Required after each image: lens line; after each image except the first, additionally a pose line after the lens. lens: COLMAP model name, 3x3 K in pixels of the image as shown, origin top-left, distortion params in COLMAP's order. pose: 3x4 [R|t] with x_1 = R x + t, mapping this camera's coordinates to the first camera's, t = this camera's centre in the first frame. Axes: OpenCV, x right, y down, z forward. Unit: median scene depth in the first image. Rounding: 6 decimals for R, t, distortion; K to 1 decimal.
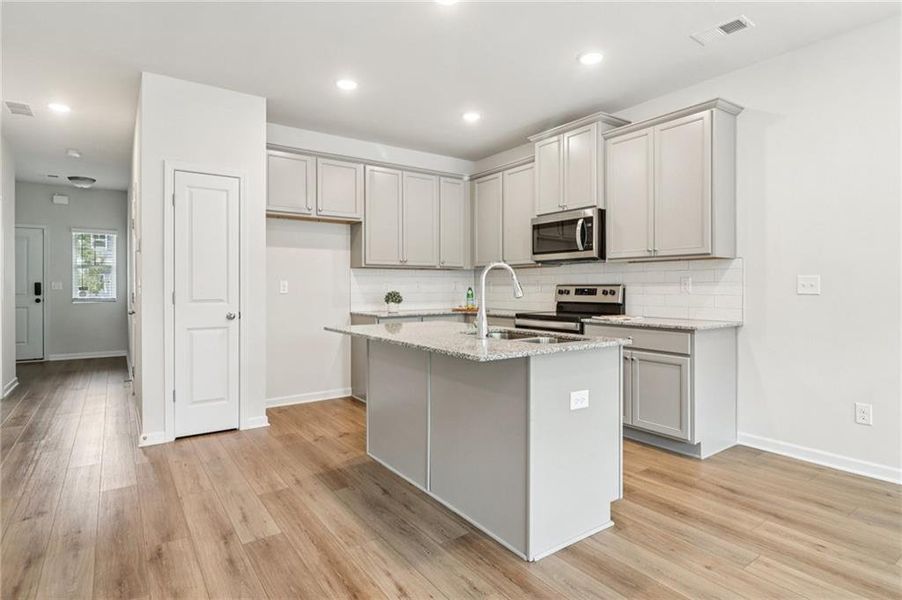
lens RADIAL K [[476.1, 0, 460.2], [0, 476.1, 288.8], [0, 0, 1]] dist [-0.003563, -0.001517]
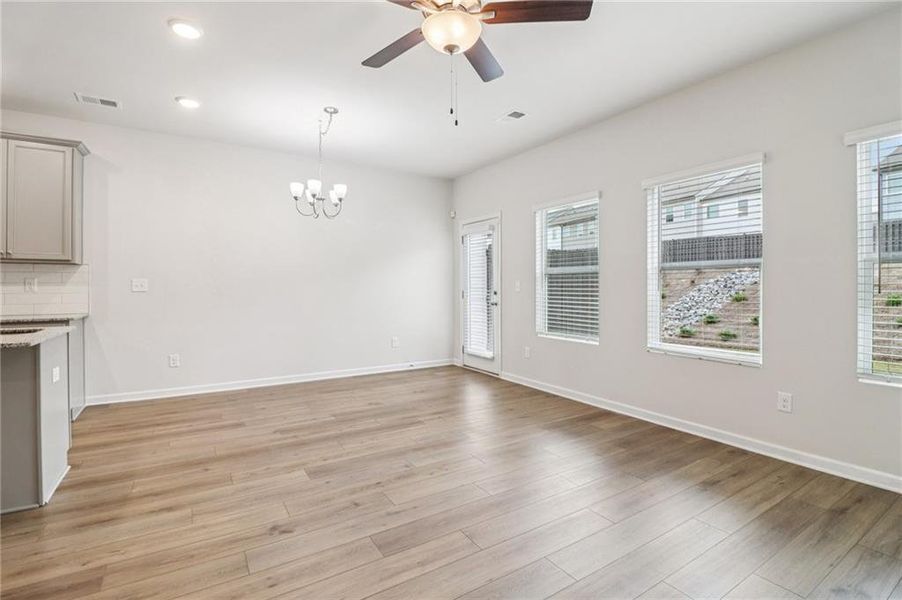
lens RADIAL K [[418.5, 0, 455.4], [0, 418.5, 298.7], [0, 0, 1]] dist [-0.009615, -0.006788]
pose [[0.061856, -0.028949, 0.997665, -0.552548], [0.000752, 0.999580, 0.028958, -0.003361], [-0.998085, -0.001041, 0.061851, -0.103101]]
